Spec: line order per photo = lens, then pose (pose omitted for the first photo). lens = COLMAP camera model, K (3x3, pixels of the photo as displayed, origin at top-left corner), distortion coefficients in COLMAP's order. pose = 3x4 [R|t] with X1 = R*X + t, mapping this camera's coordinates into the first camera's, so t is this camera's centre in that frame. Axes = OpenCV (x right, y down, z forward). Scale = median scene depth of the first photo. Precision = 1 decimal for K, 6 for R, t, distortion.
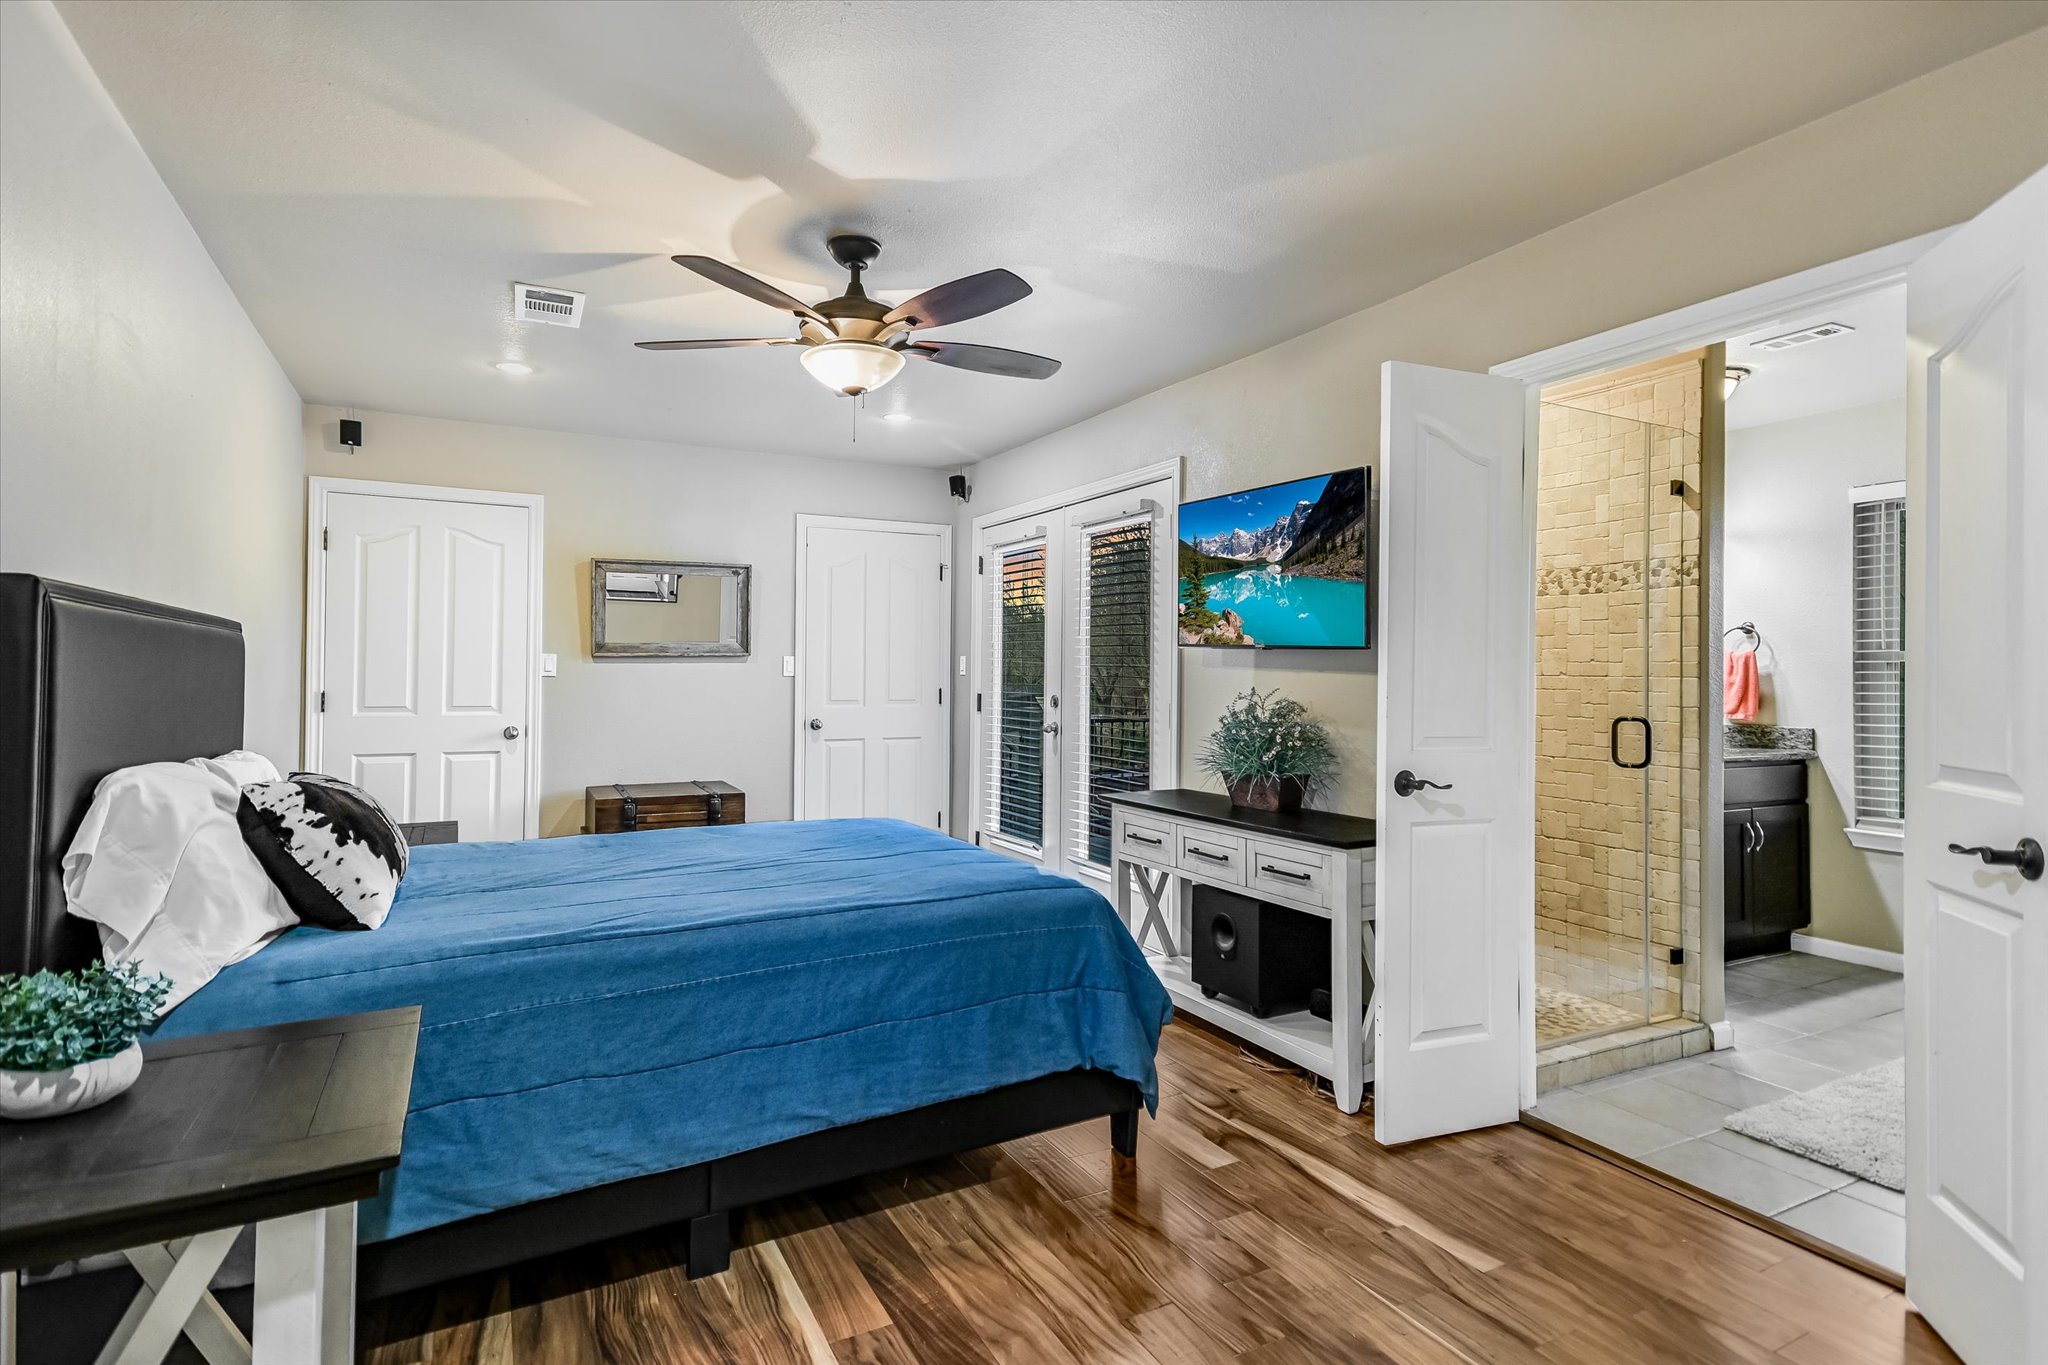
lens RADIAL K [[1031.5, 0, 1030.1], [0, 1031.5, 661.2], [0, 0, 1]] dist [0.023309, 0.000837]
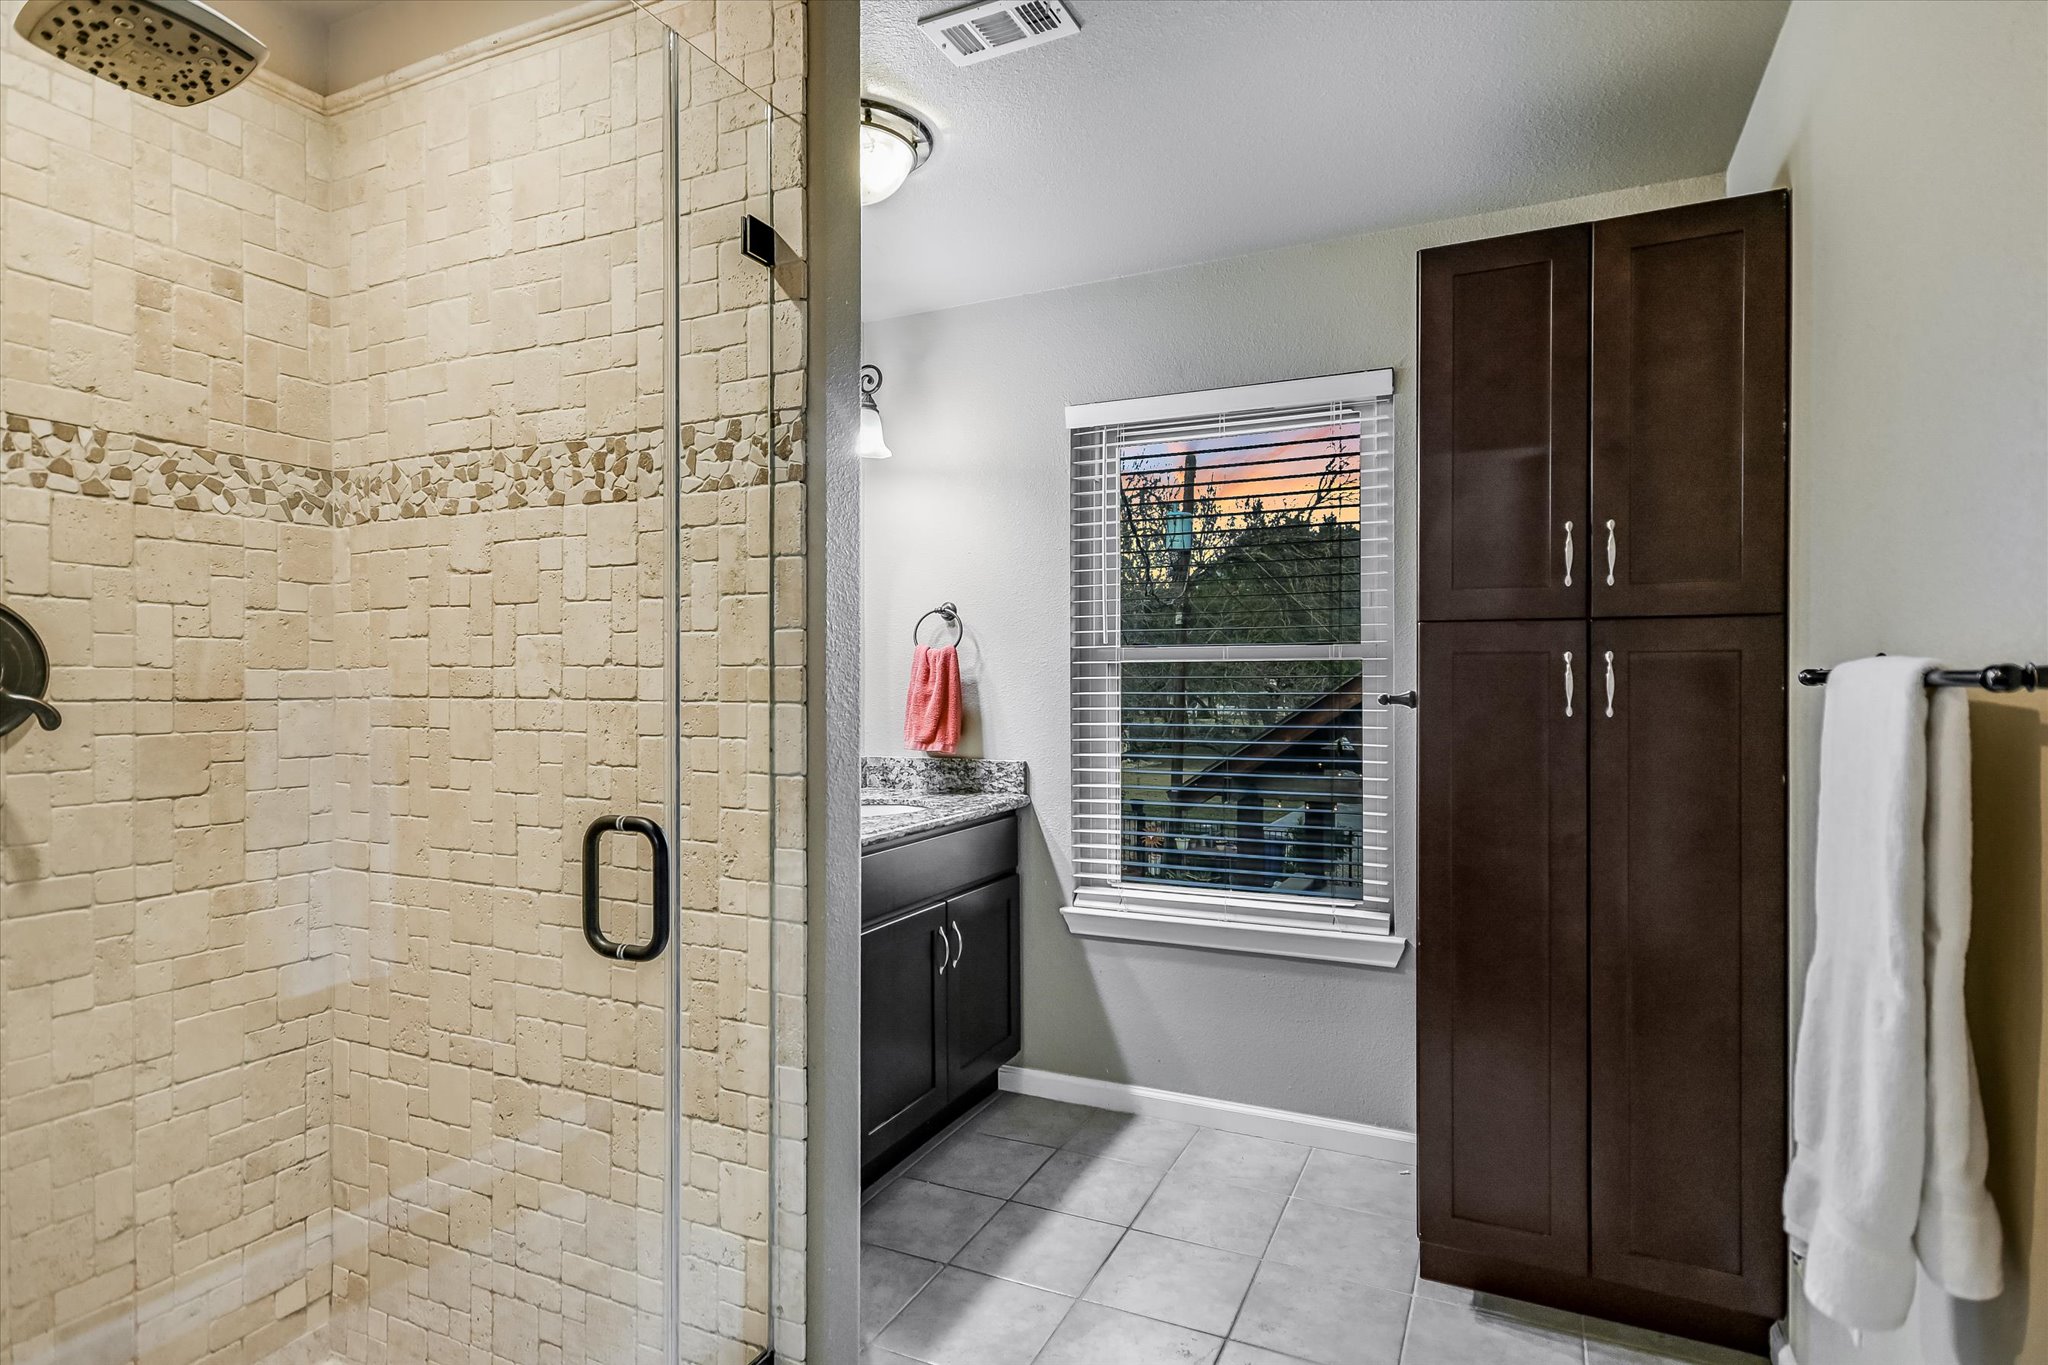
lens RADIAL K [[1031.5, 0, 1030.1], [0, 1031.5, 661.2], [0, 0, 1]] dist [0.023309, 0.000837]
pose [[0.800894, -0.001086, 0.598806, 0.420383], [0.000921, 0.999999, 0.000581, -0.001055], [-0.598806, 0.000087, 0.800894, 0.553970]]
